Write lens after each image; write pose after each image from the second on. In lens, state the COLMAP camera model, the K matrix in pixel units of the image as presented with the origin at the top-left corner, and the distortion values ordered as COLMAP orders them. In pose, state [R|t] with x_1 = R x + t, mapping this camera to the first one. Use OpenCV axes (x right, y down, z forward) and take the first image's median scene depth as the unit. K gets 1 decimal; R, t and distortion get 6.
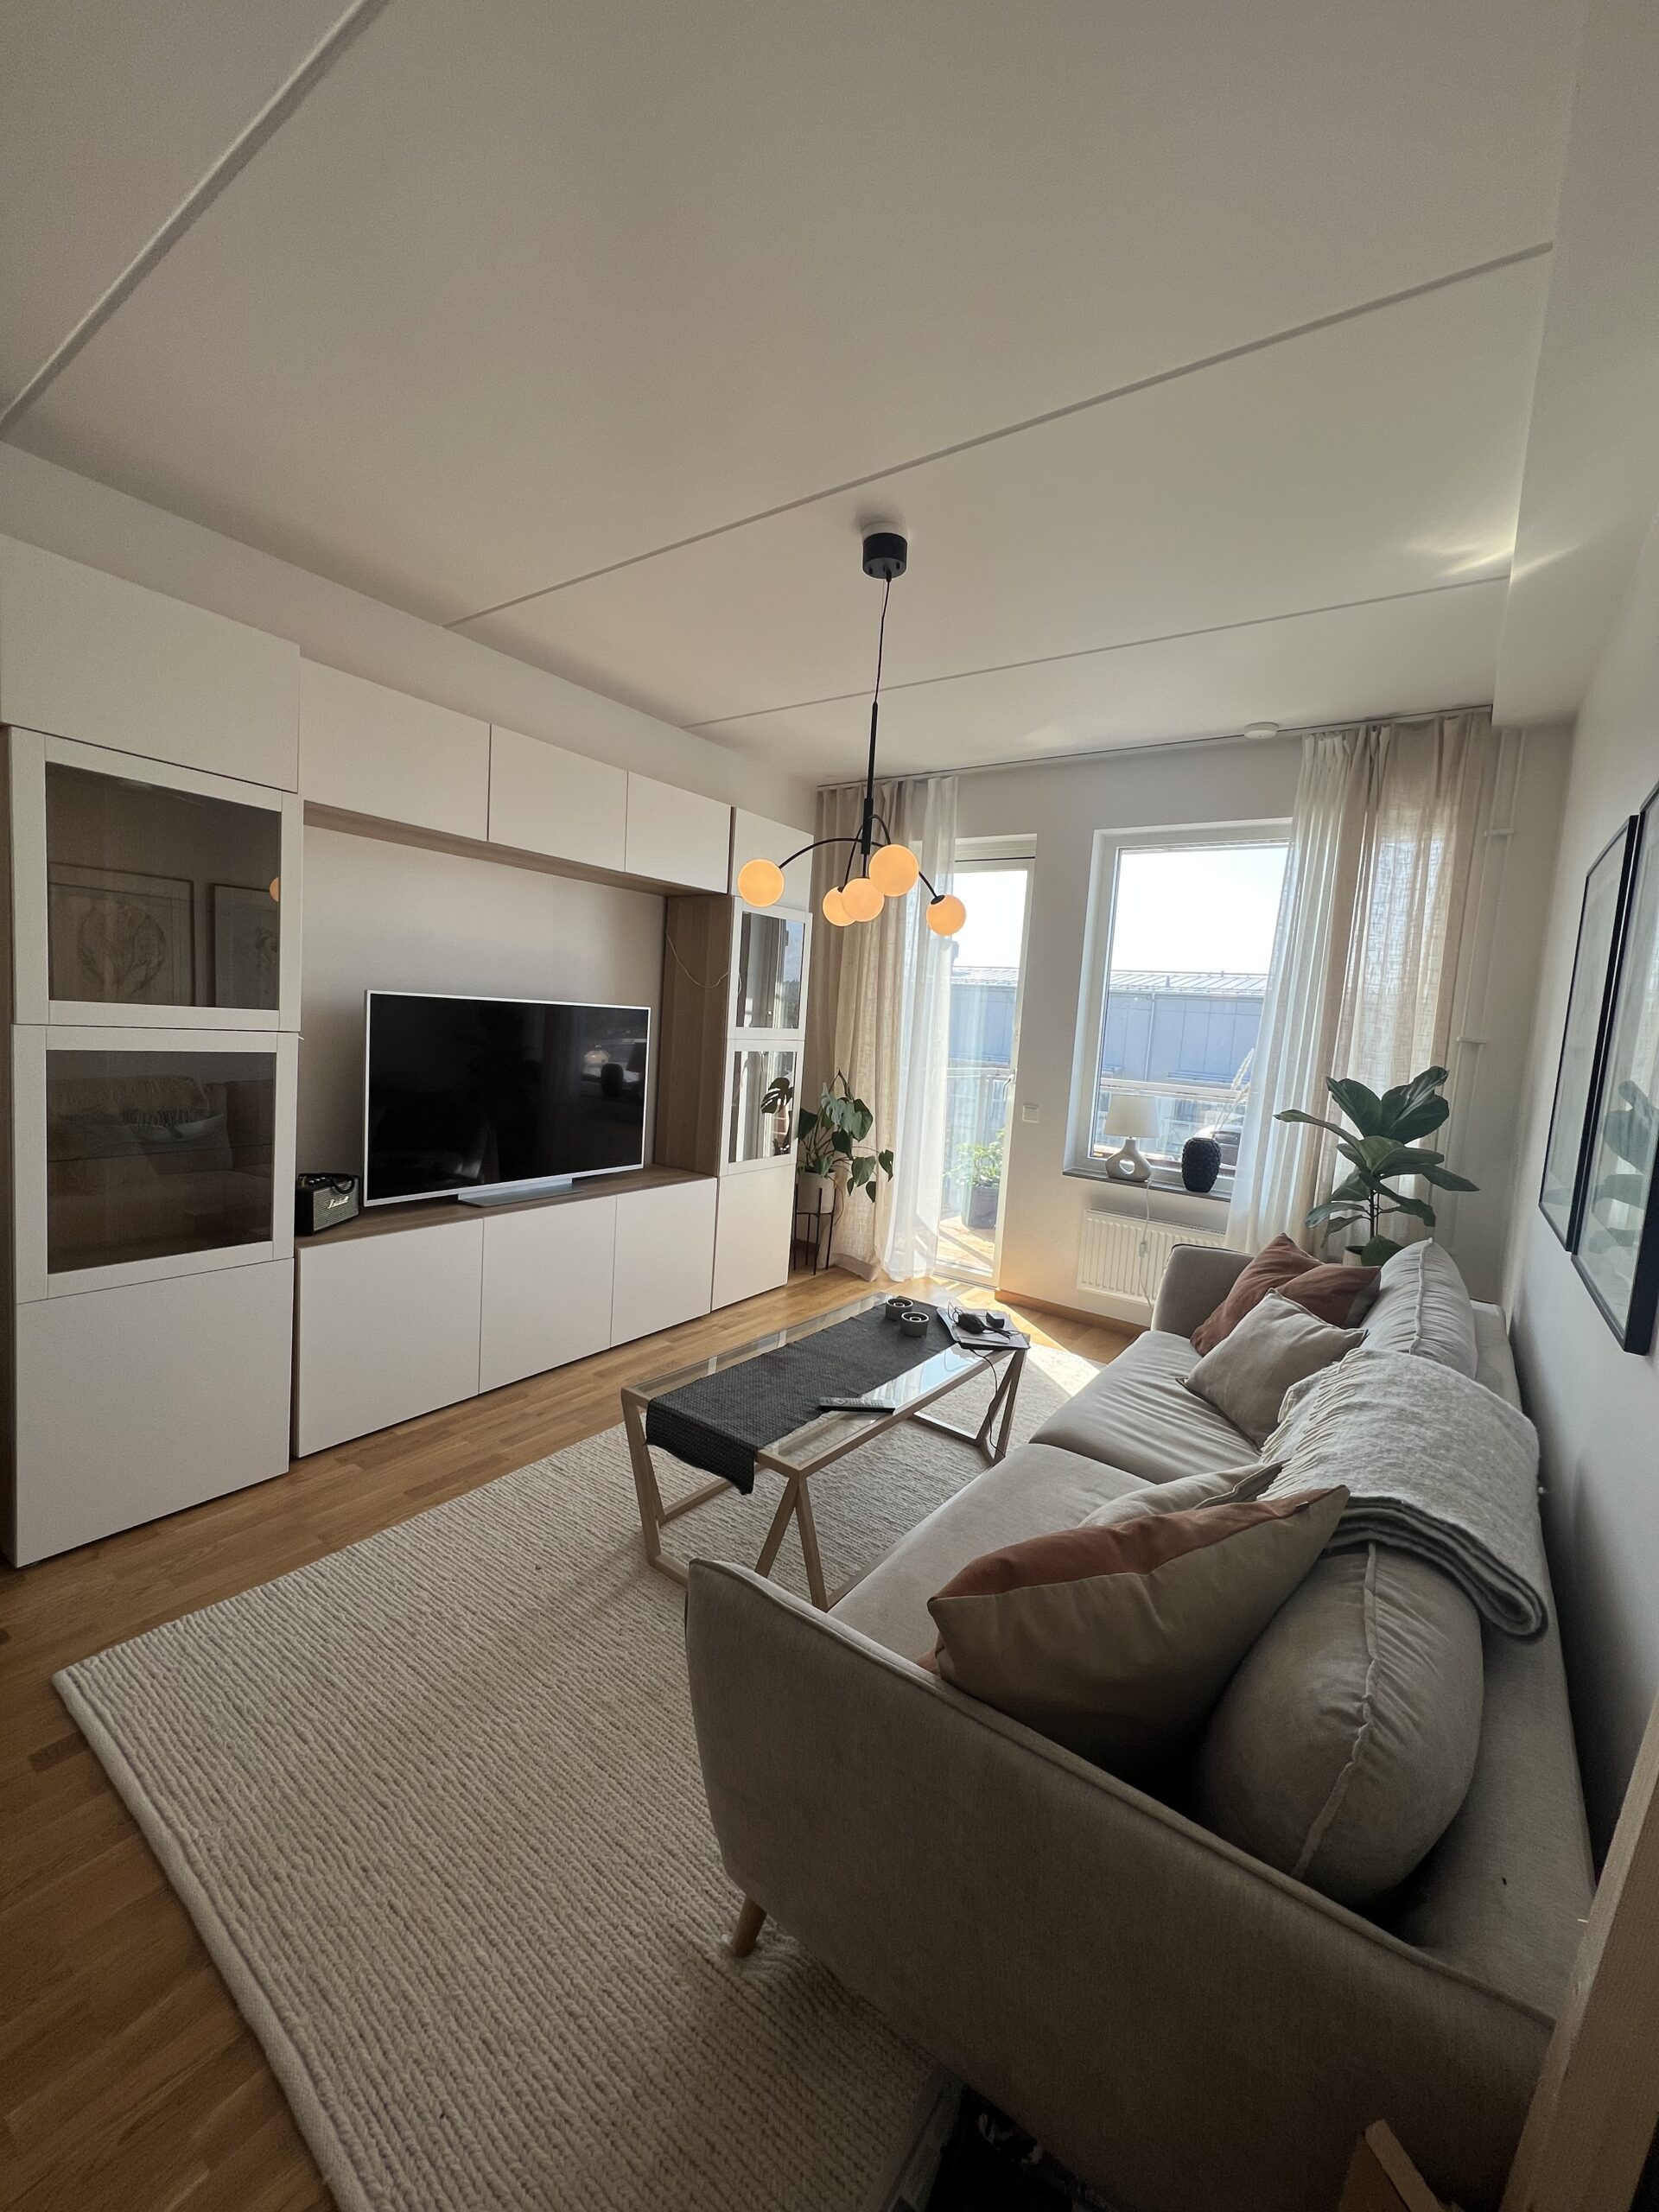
lens RADIAL K [[886.3, 0, 830.6], [0, 886.3, 1104.3], [0, 0, 1]] dist [-0.003437, -0.000470]
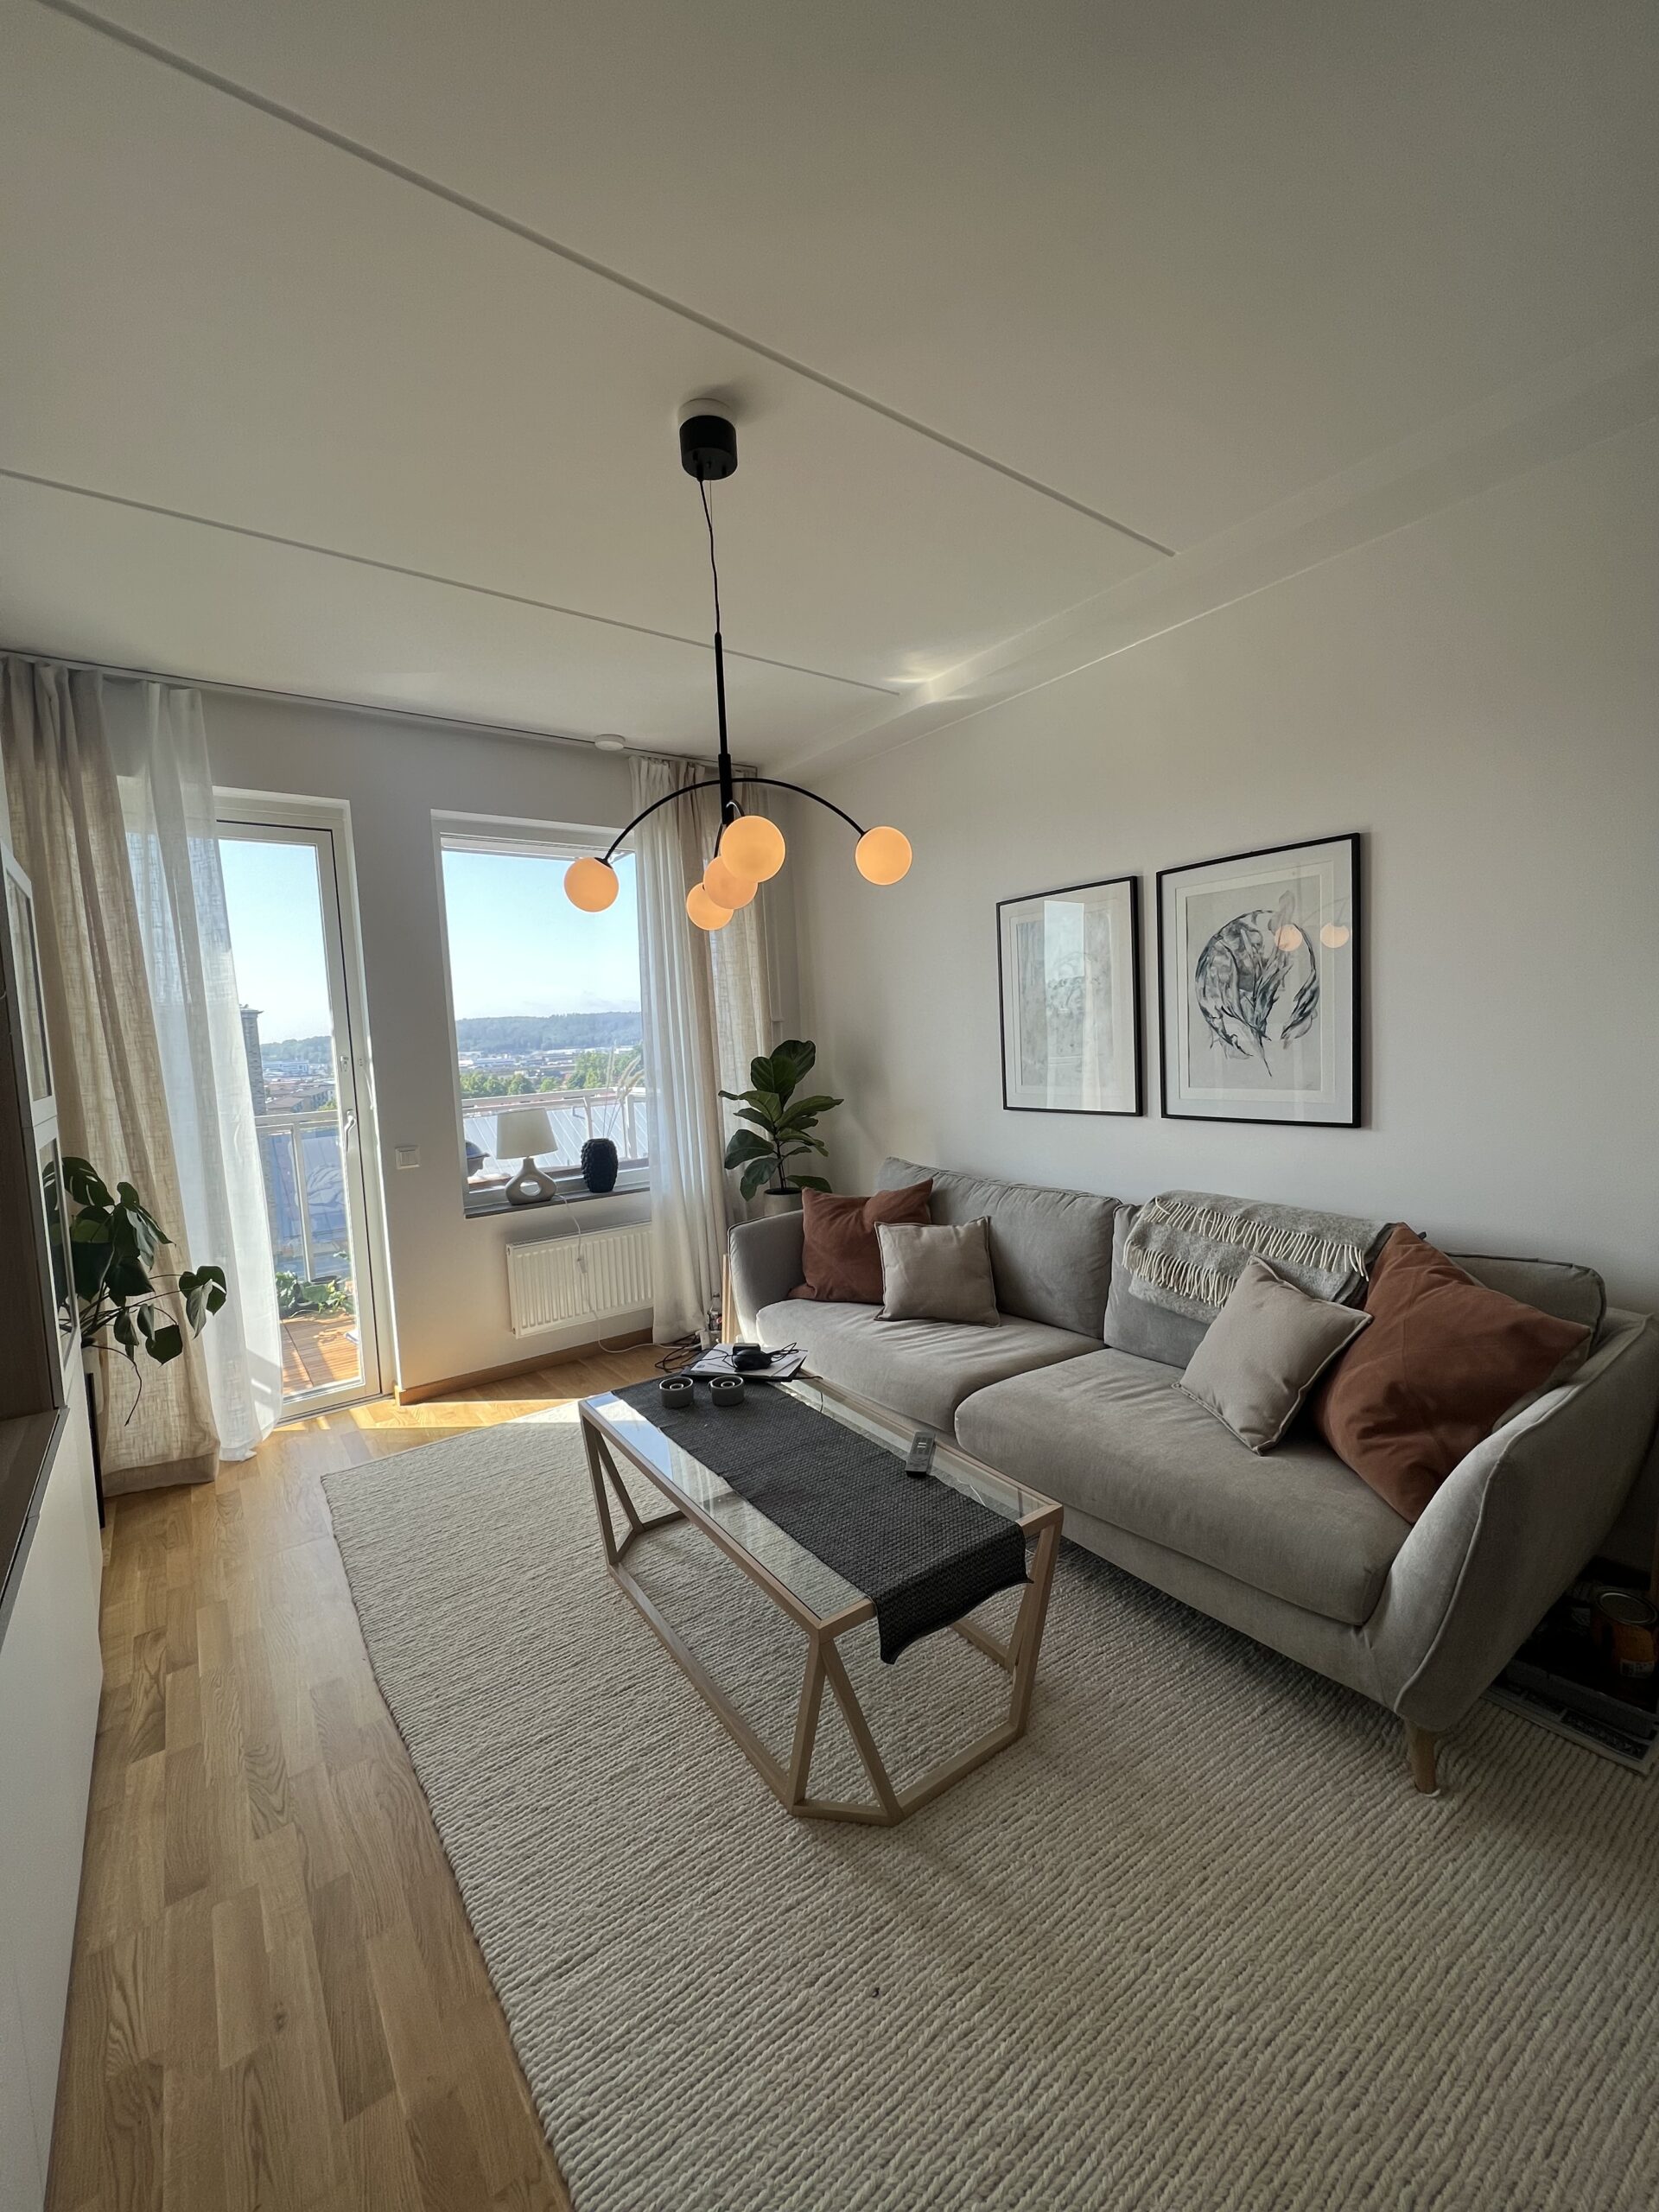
lens RADIAL K [[886.3, 0, 832.3], [0, 886.3, 1103.1], [0, 0, 1]] dist [-0.003437, -0.000470]
pose [[0.301060, -0.153400, 0.941186, -0.453258], [0.164922, 0.980480, 0.107050, -0.067382], [-0.939236, 0.122993, 0.320482, 0.437184]]
